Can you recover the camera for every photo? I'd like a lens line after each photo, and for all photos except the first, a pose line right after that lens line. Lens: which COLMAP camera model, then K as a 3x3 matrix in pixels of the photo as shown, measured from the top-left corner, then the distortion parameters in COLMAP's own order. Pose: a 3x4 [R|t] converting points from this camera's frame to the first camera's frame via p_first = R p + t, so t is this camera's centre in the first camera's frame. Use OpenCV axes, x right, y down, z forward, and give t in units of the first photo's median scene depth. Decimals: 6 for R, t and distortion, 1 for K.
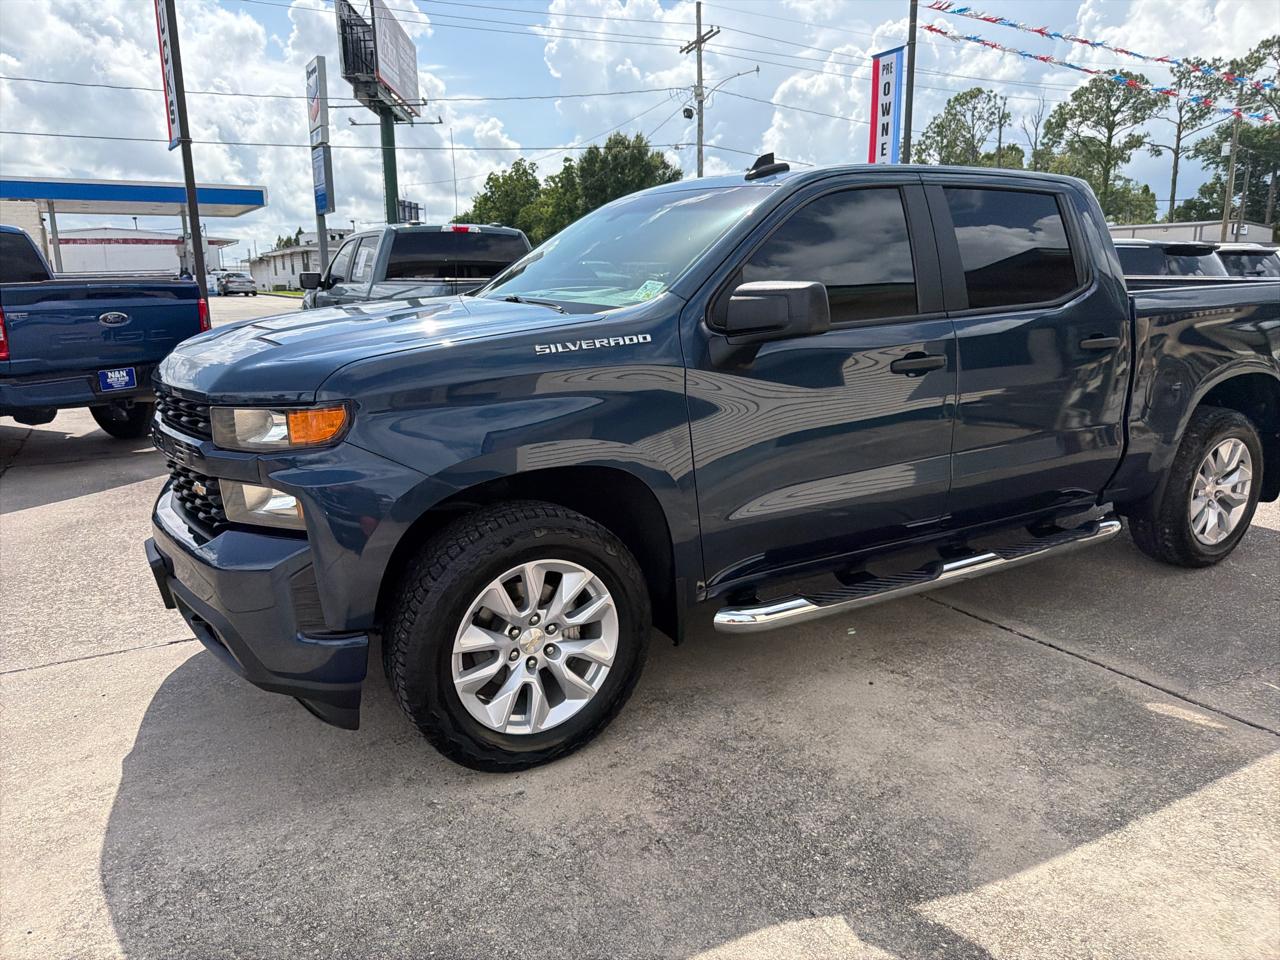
lens RADIAL K [[907.1, 0, 638.6], [0, 907.1, 485.3], [0, 0, 1]] dist [0.007960, -0.018114]
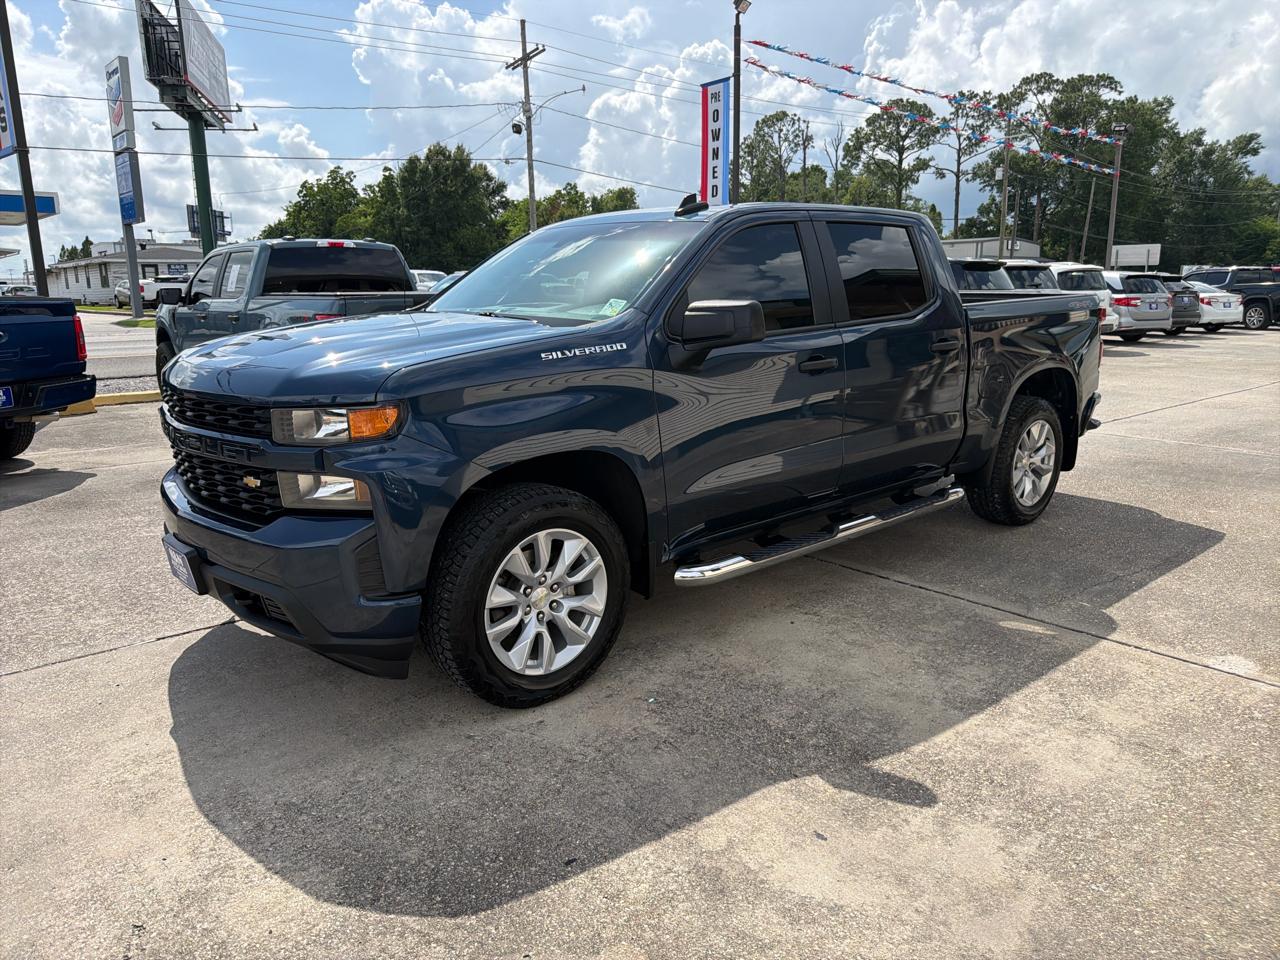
lens RADIAL K [[907.1, 0, 644.7], [0, 907.1, 480.3], [0, 0, 1]] dist [0.007960, -0.018114]
pose [[0.980966, -0.041795, 0.189628, -0.075974], [0.045098, 0.998896, -0.013138, 0.014106], [-0.188869, 0.021440, 0.981768, -0.079124]]
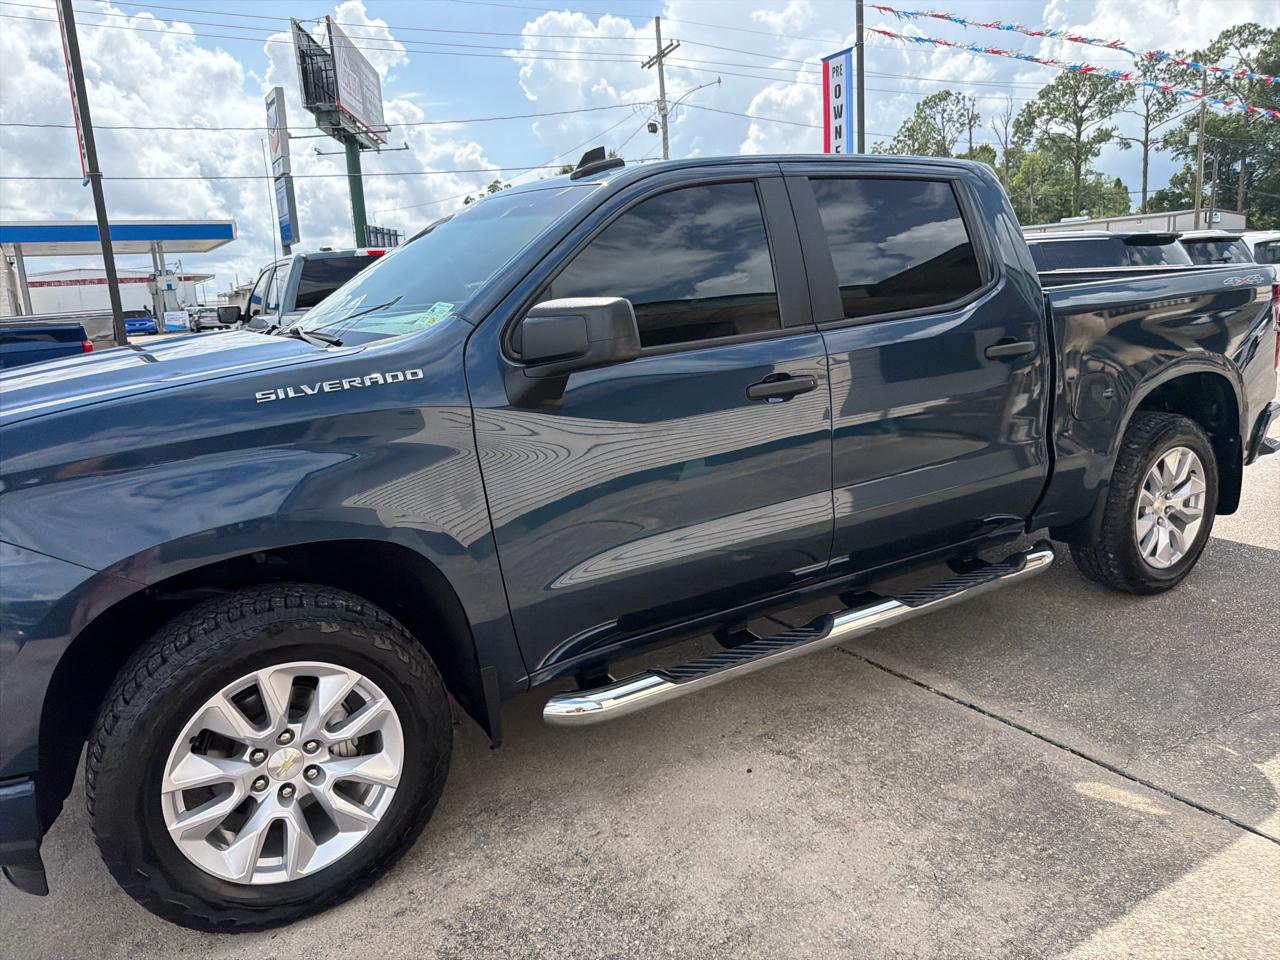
lens RADIAL K [[907.1, 0, 639.2], [0, 907.1, 476.7], [0, 0, 1]] dist [0.007960, -0.018114]
pose [[0.998792, -0.048507, 0.007807, 0.073750], [0.048687, 0.998508, -0.024728, -0.016381], [-0.006596, 0.025078, 0.999664, 0.073267]]
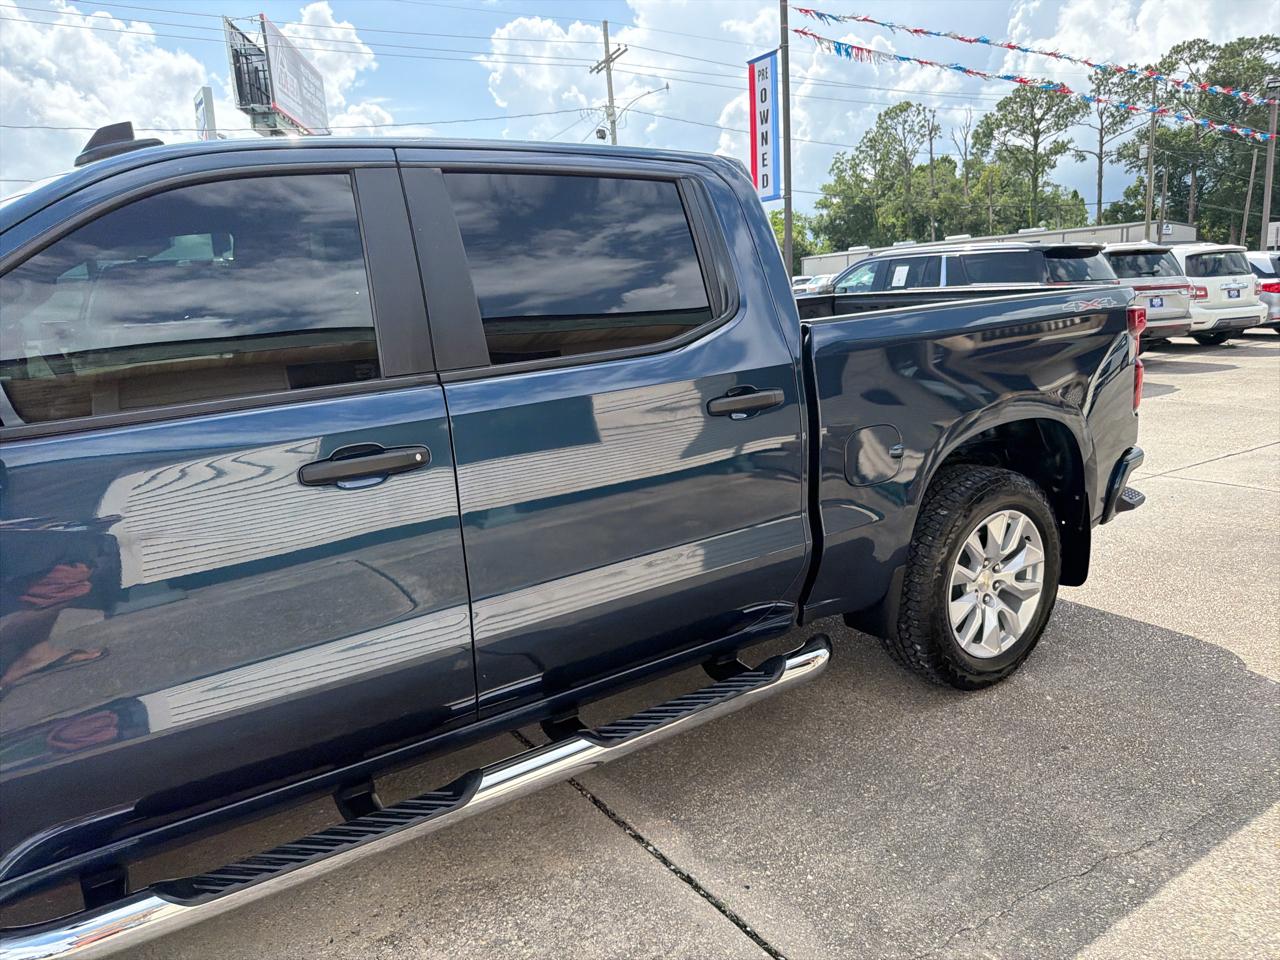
lens RADIAL K [[907.1, 0, 652.8], [0, 907.1, 484.6], [0, 0, 1]] dist [0.007960, -0.018114]
pose [[0.997115, -0.054263, 0.053077, 0.206574], [0.055533, 0.998198, -0.022742, -0.043748], [-0.051747, 0.025624, 0.998331, 0.179500]]
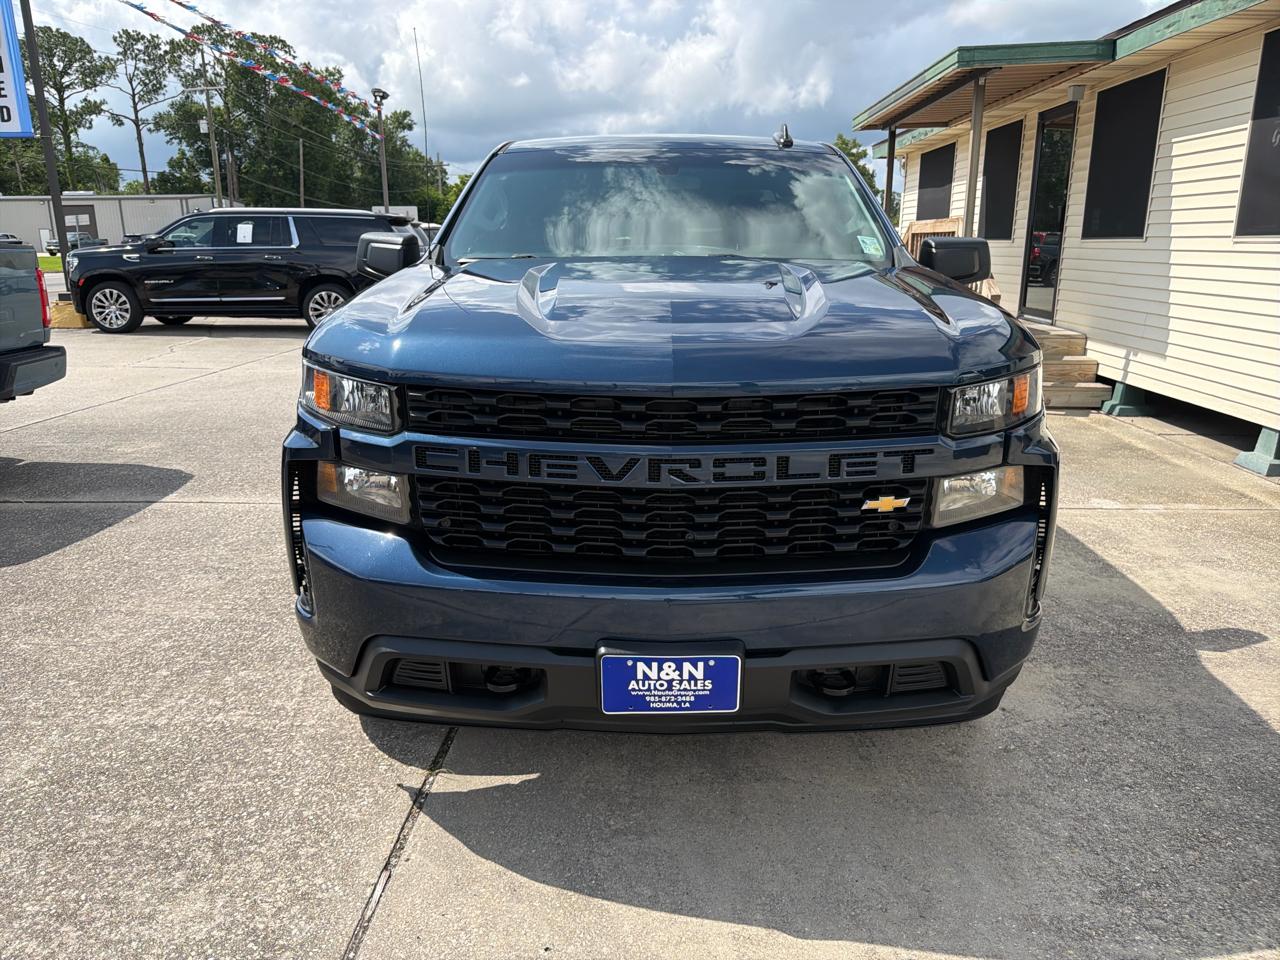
lens RADIAL K [[907.1, 0, 644.9], [0, 907.1, 472.6], [0, 0, 1]] dist [0.007960, -0.018114]
pose [[0.515769, -0.205248, 0.831778, -0.434196], [0.191563, 0.973926, 0.121540, -0.054574], [-0.835036, 0.096652, 0.541639, 0.268943]]
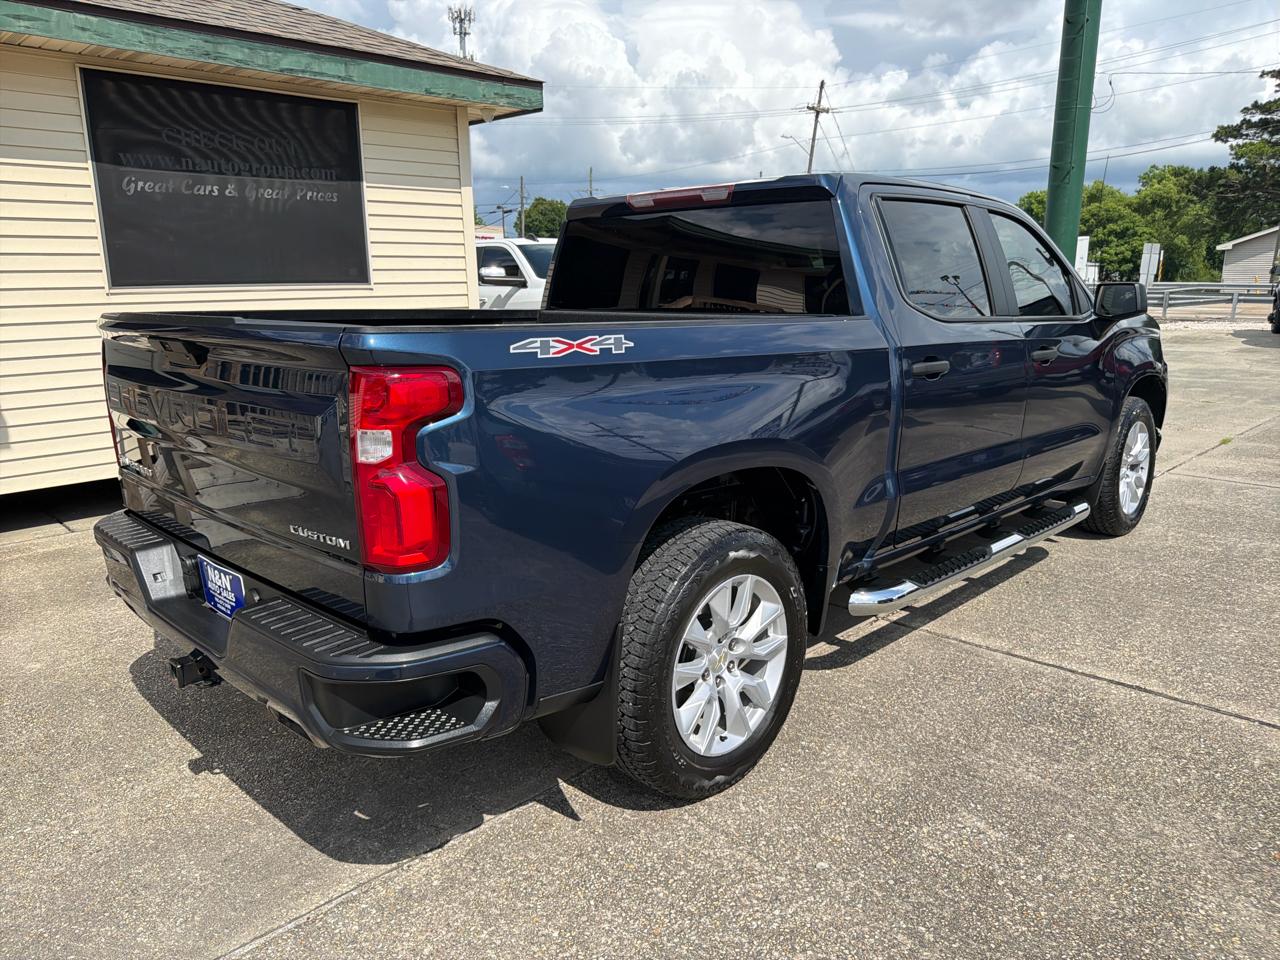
lens RADIAL K [[907.1, 0, 646.5], [0, 907.1, 481.1], [0, 0, 1]] dist [0.007960, -0.018114]
pose [[-0.961721, 0.074437, -0.263729, 0.386489], [-0.048198, 0.901450, 0.430191, -0.269334], [0.269760, 0.426435, -0.863356, 1.115609]]
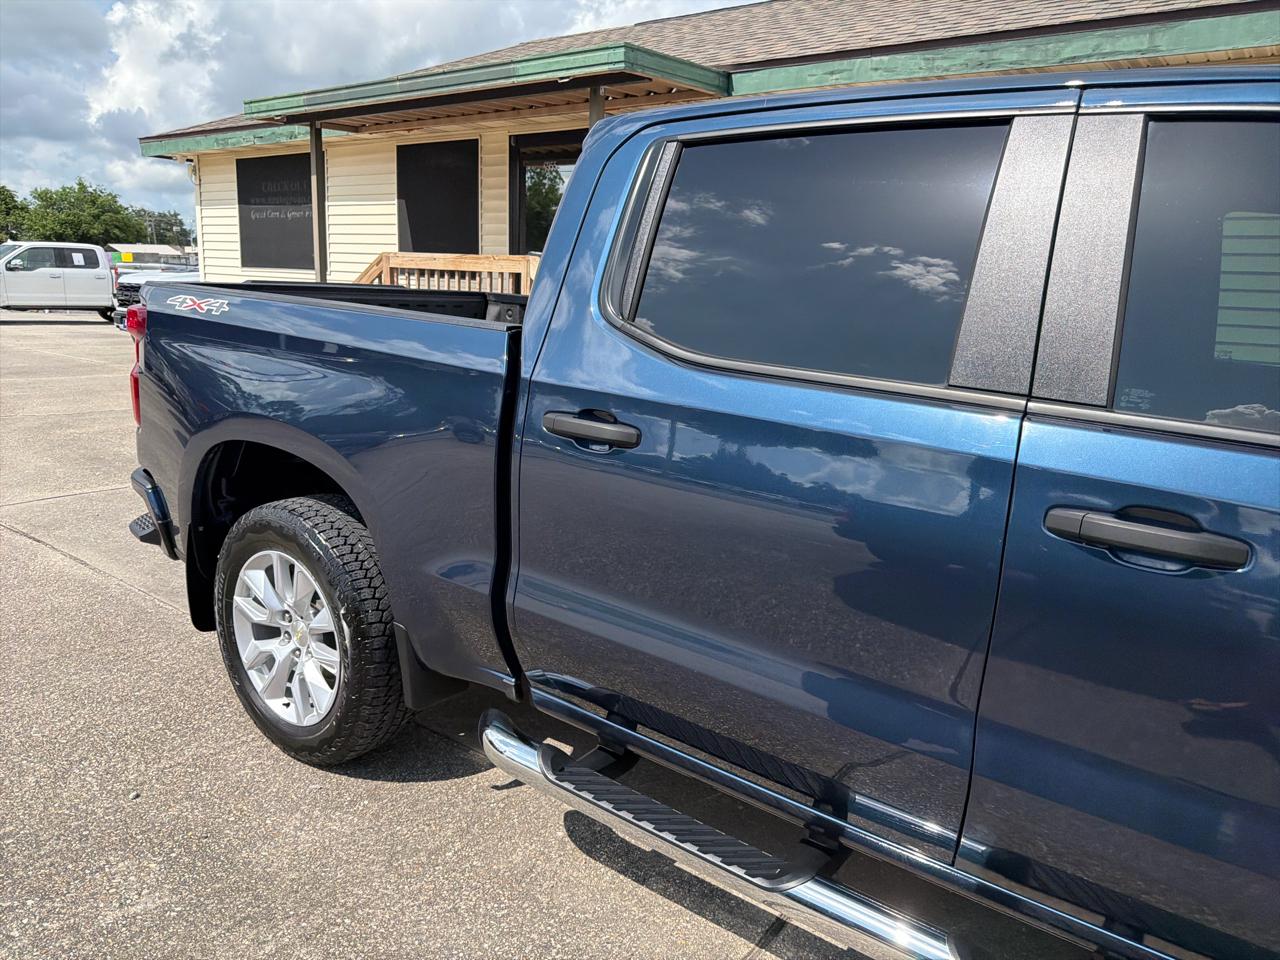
lens RADIAL K [[907.1, 0, 602.7], [0, 907.1, 485.8], [0, 0, 1]] dist [0.007960, -0.018114]
pose [[-0.385437, -0.212843, 0.897851, -0.109201], [0.171288, 0.939618, 0.296276, -0.196081], [-0.906697, 0.267987, -0.325706, 0.829174]]
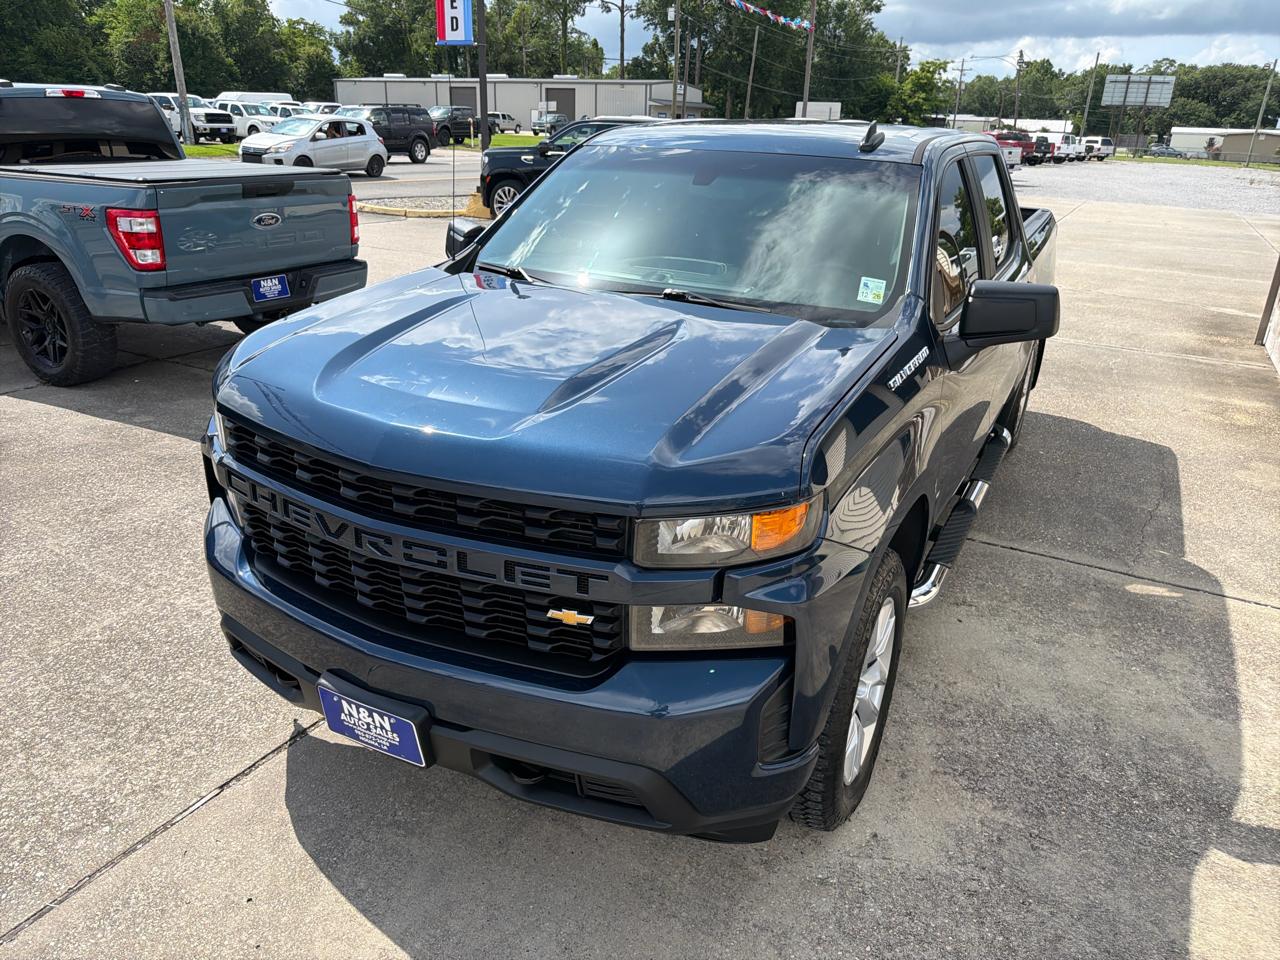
lens RADIAL K [[907.1, 0, 643.6], [0, 907.1, 476.6], [0, 0, 1]] dist [0.007960, -0.018114]
pose [[0.848266, -0.158379, 0.505332, -0.281365], [0.079845, 0.981572, 0.173609, -0.083718], [-0.523516, -0.106919, 0.845281, 0.124186]]
